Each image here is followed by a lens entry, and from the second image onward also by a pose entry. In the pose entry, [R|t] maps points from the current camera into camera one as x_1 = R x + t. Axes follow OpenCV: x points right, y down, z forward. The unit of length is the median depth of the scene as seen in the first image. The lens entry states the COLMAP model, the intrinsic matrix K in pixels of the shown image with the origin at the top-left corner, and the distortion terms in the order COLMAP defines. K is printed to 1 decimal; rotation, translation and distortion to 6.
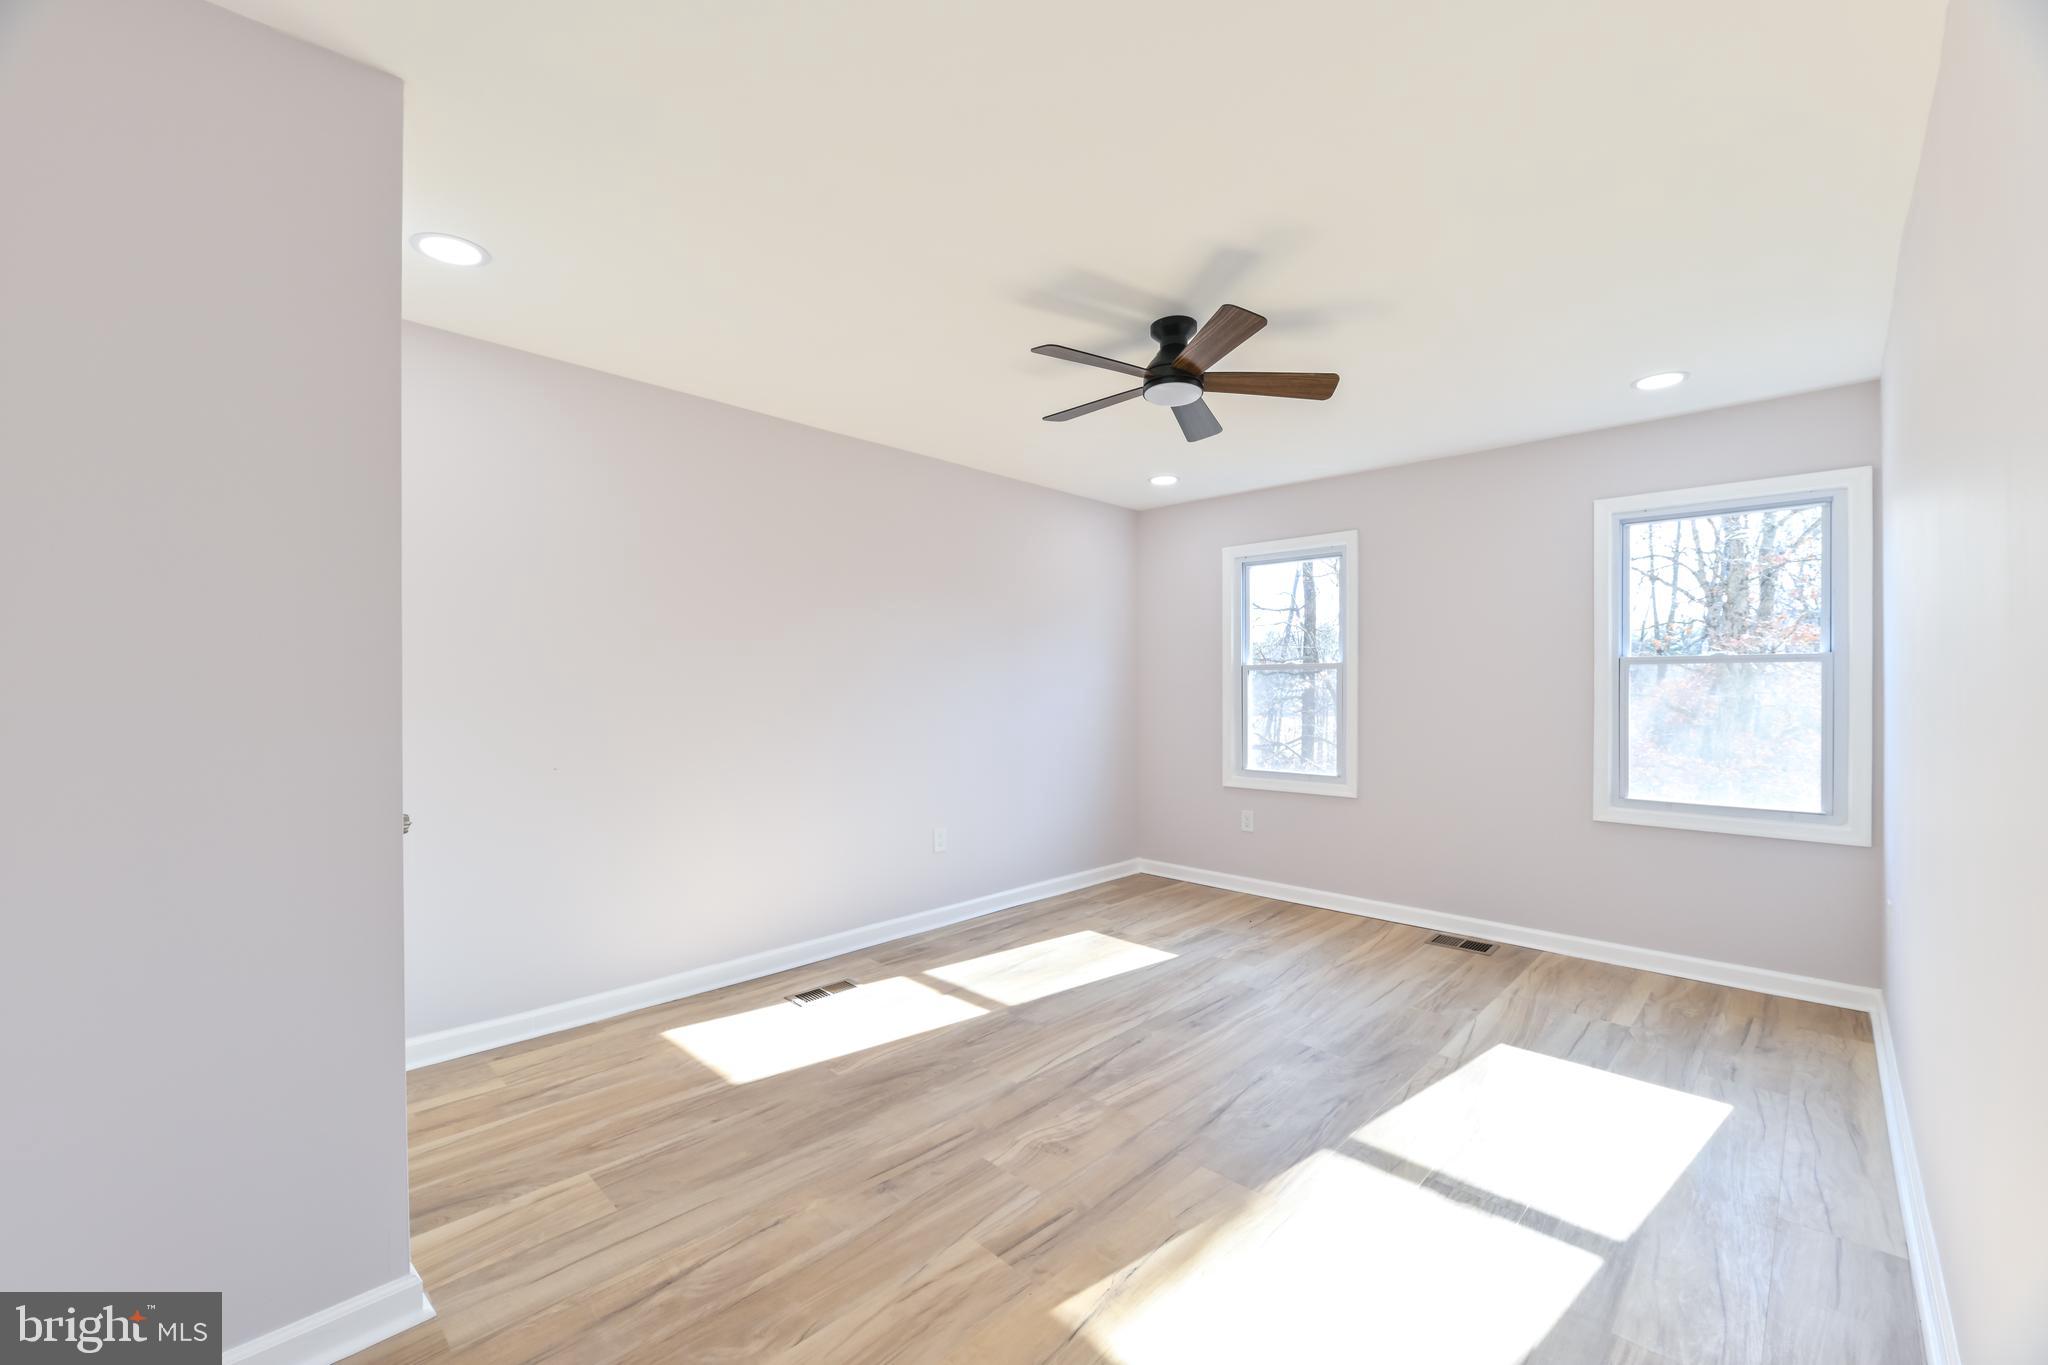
lens RADIAL K [[837.9, 0, 1027.6], [0, 837.9, 686.6], [0, 0, 1]] dist [-0.003147, -0.001845]
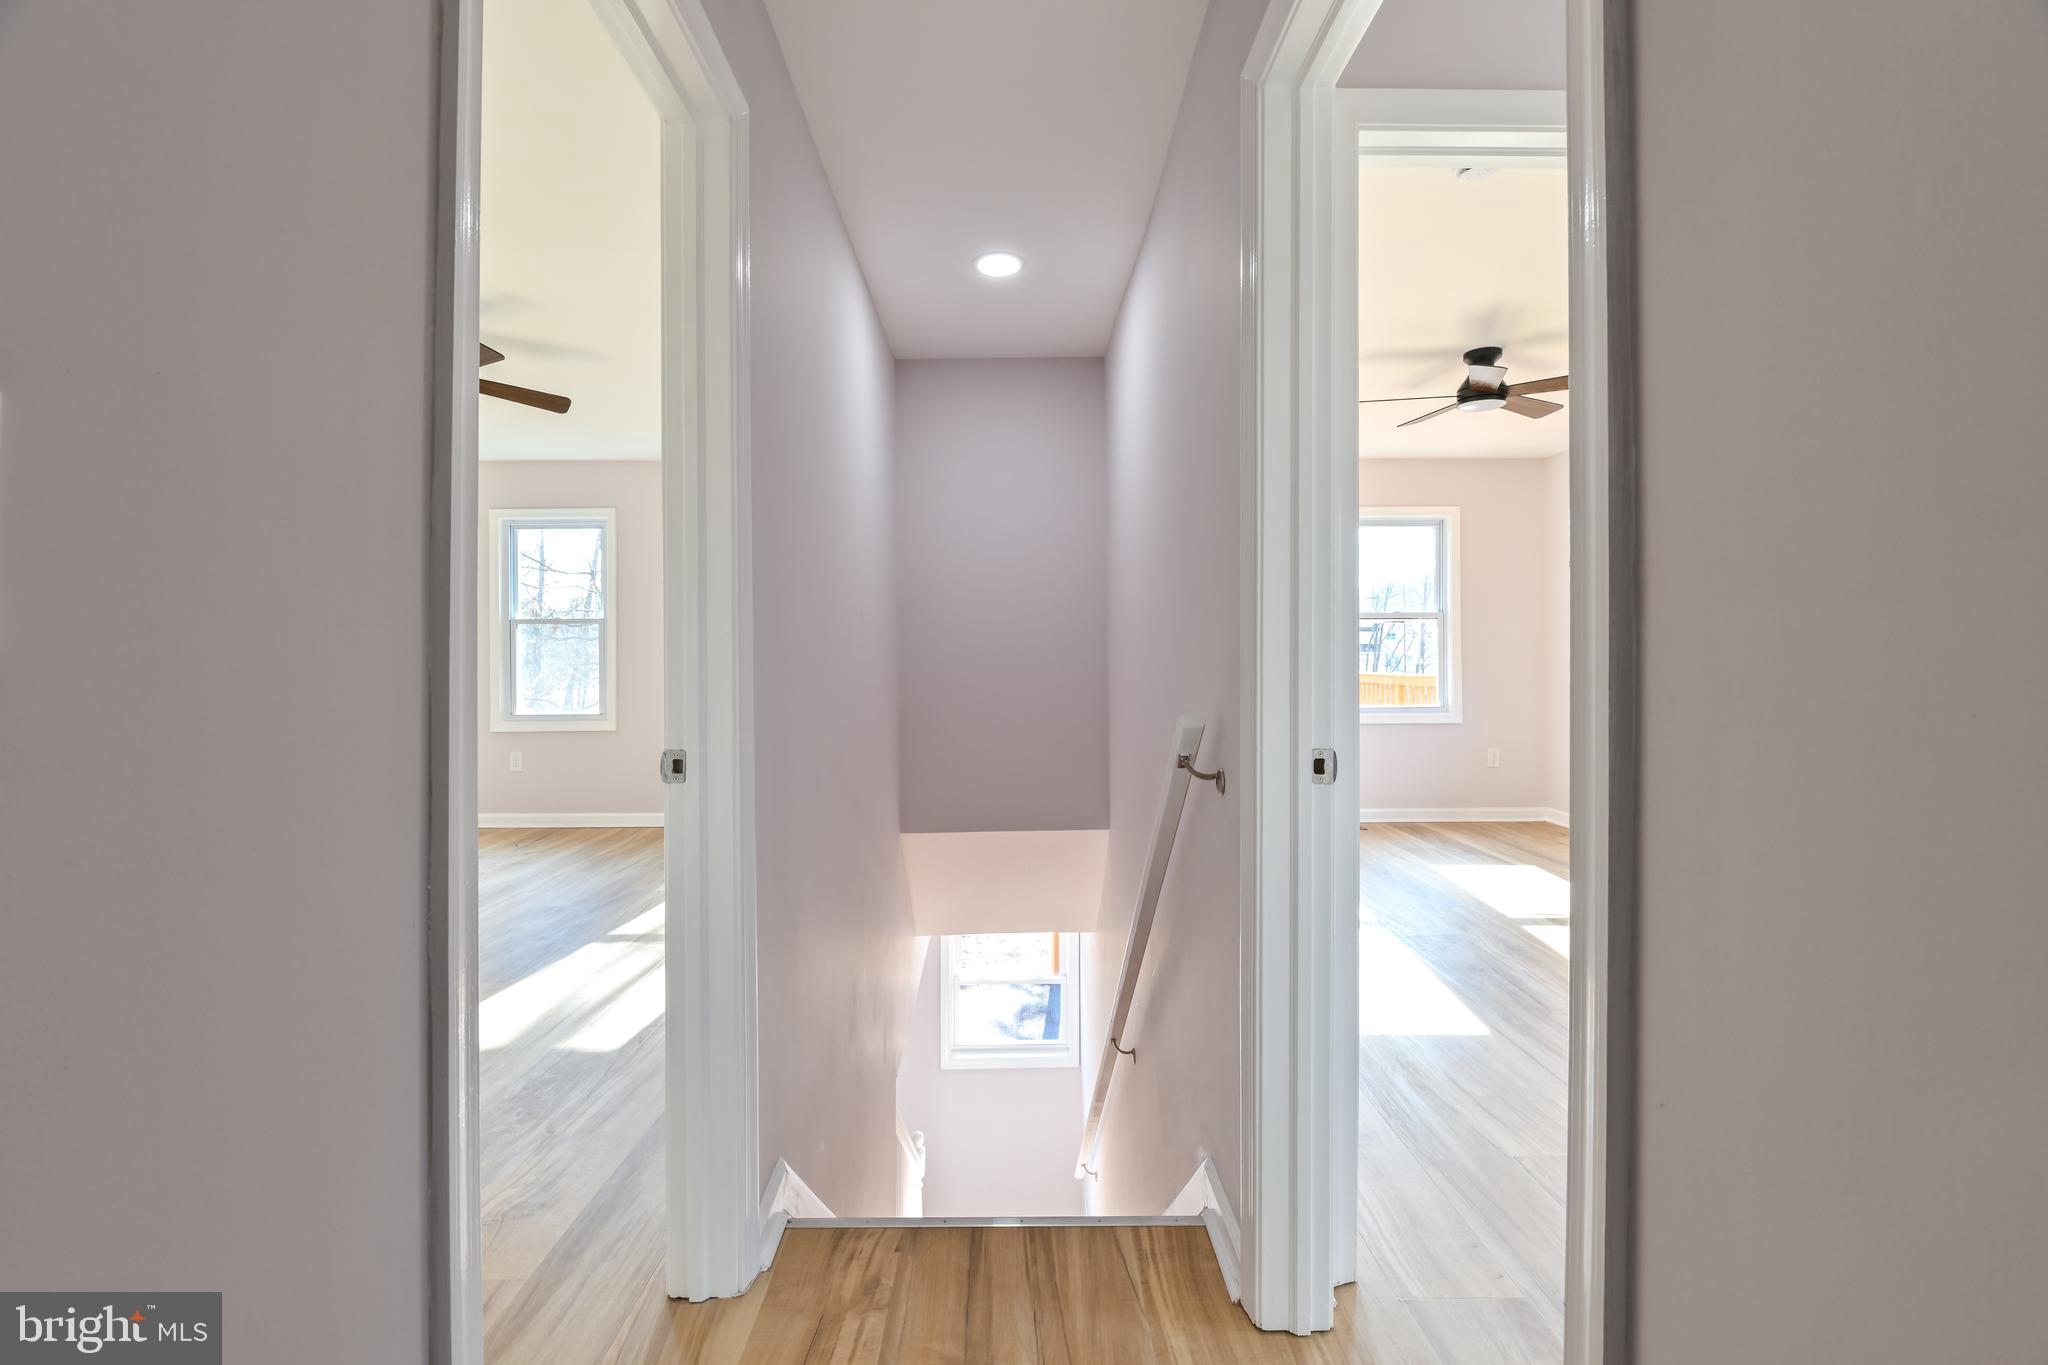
lens RADIAL K [[837.9, 0, 1024.2], [0, 837.9, 662.0], [0, 0, 1]] dist [-0.003147, -0.001845]
pose [[0.712325, -0.001911, 0.701847, -0.034023], [-0.002294, 0.999985, 0.005051, 0.025888], [-0.701846, -0.005208, 0.712310, -0.265610]]
